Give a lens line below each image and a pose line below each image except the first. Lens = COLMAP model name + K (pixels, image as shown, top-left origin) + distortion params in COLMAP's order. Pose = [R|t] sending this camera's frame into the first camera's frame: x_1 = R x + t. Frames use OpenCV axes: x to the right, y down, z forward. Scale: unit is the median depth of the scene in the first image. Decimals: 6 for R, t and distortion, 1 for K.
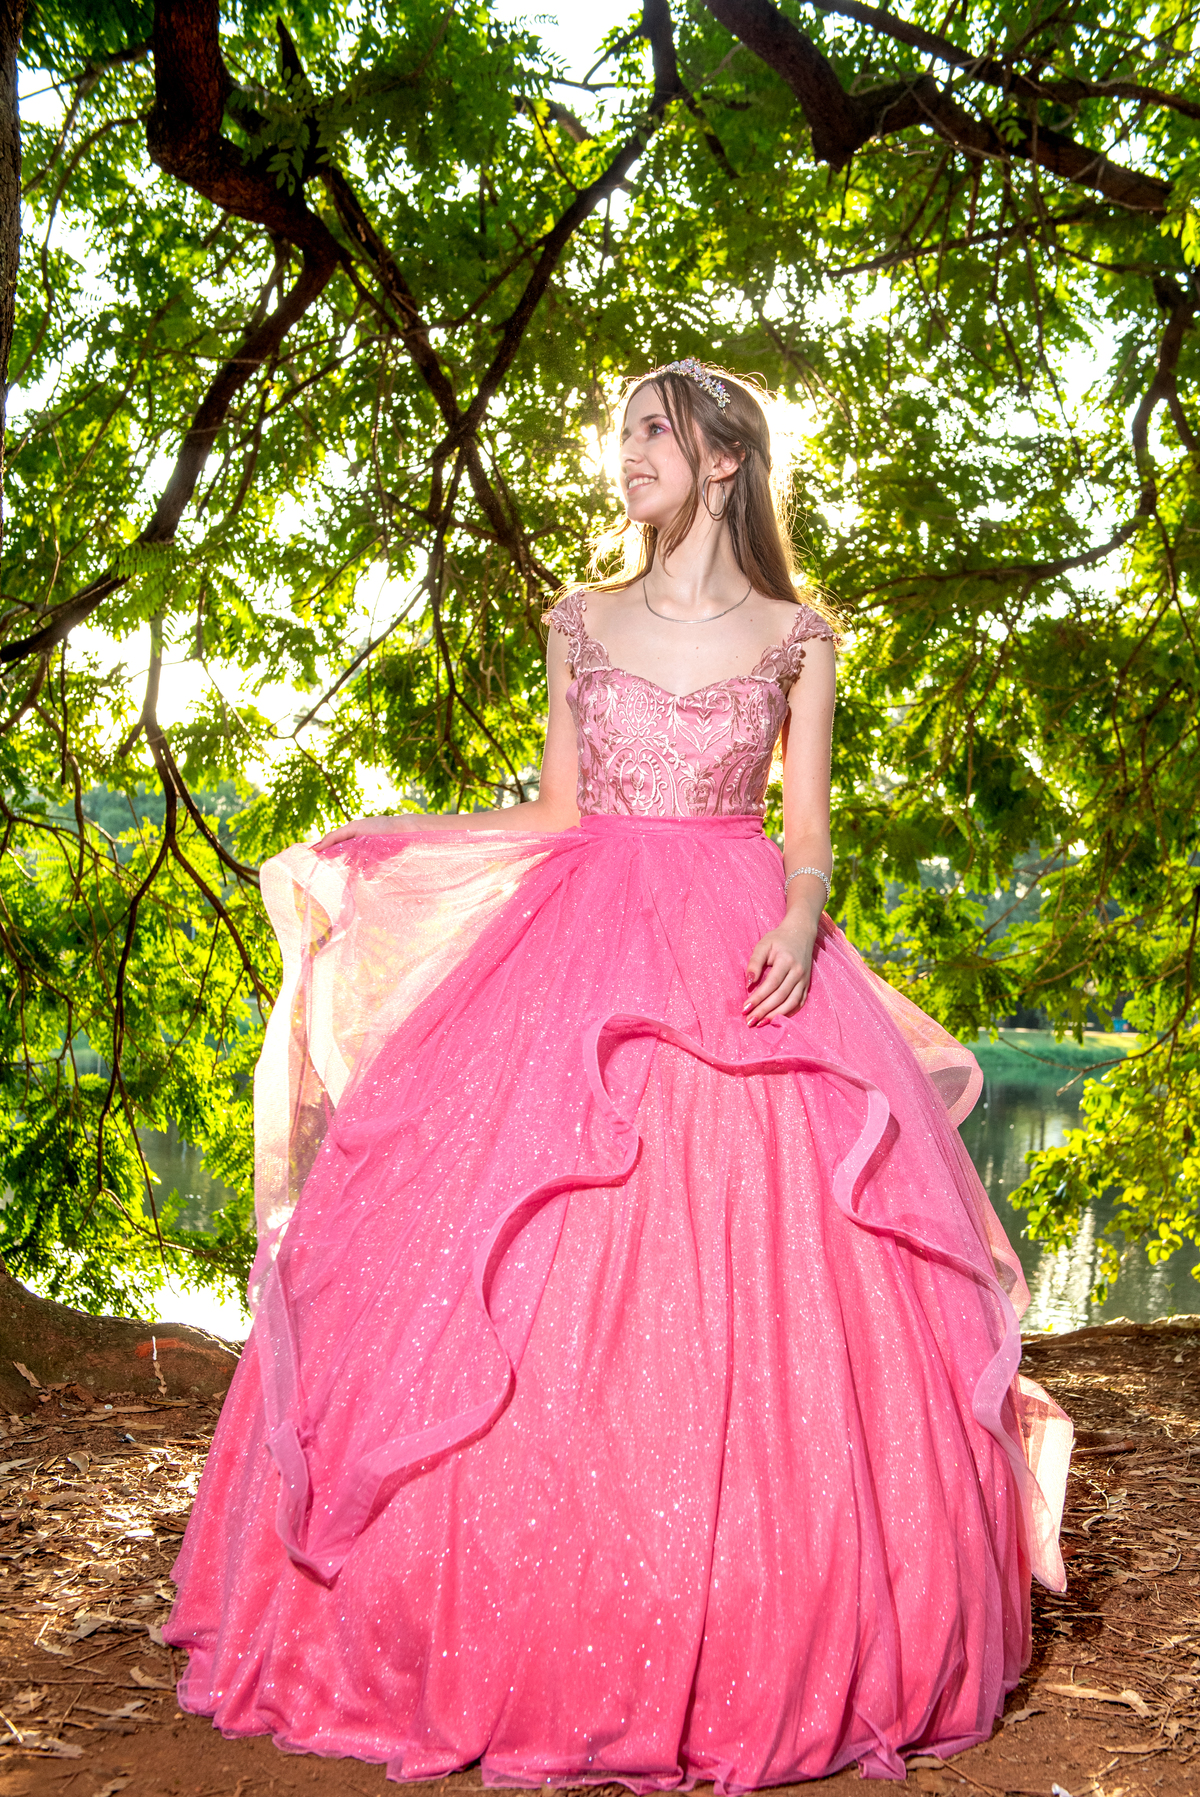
lens RADIAL K [[2203.3, 0, 680.4], [0, 2203.3, 1030.5], [0, 0, 1]] dist [0.026798, 0.007986]
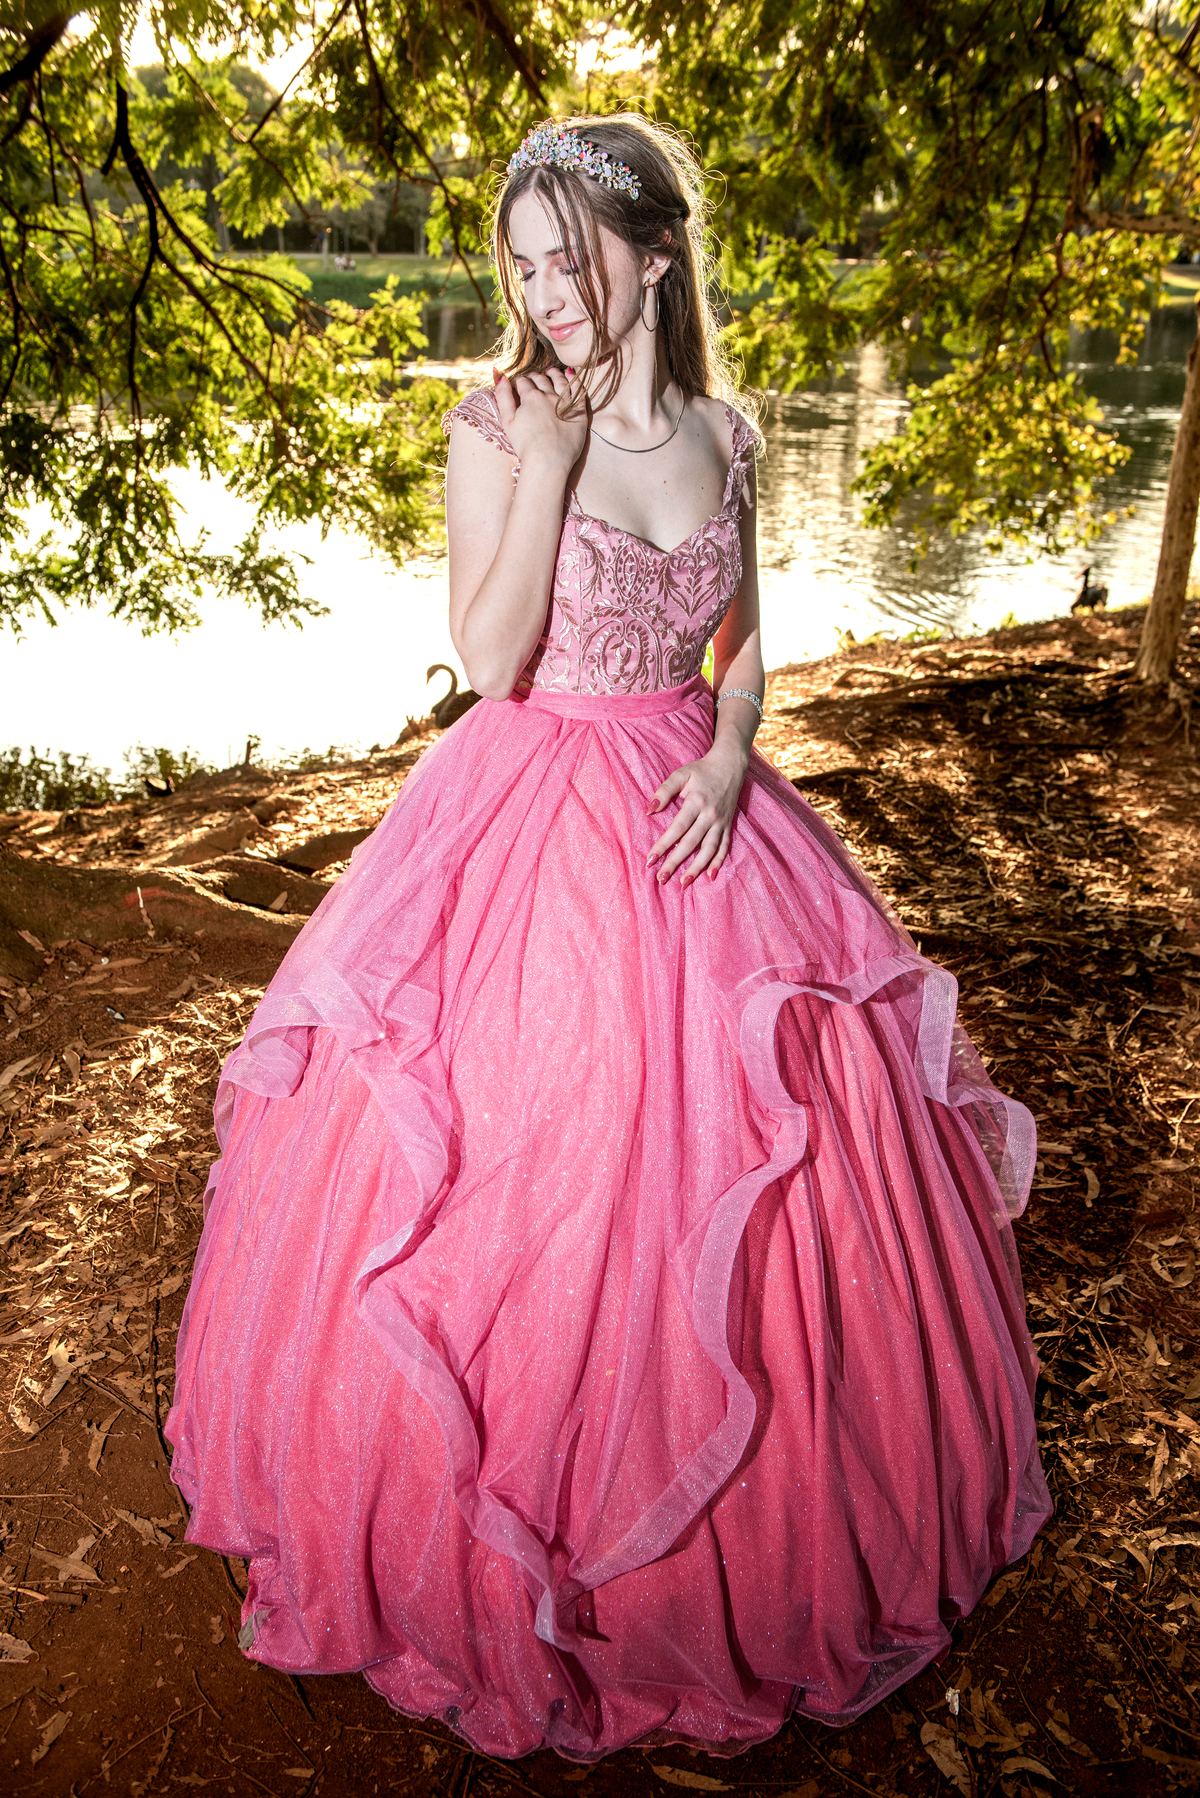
lens RADIAL K [[1511.4, 0, 597.2], [0, 1511.4, 879.6], [0, 0, 1]] dist [-0.005079, -0.020277]
pose [[0.999596, -0.026475, -0.010328, 0.005237], [0.028412, 0.923393, 0.382803, -0.060271], [-0.000598, -0.382942, 0.923772, 0.093014]]
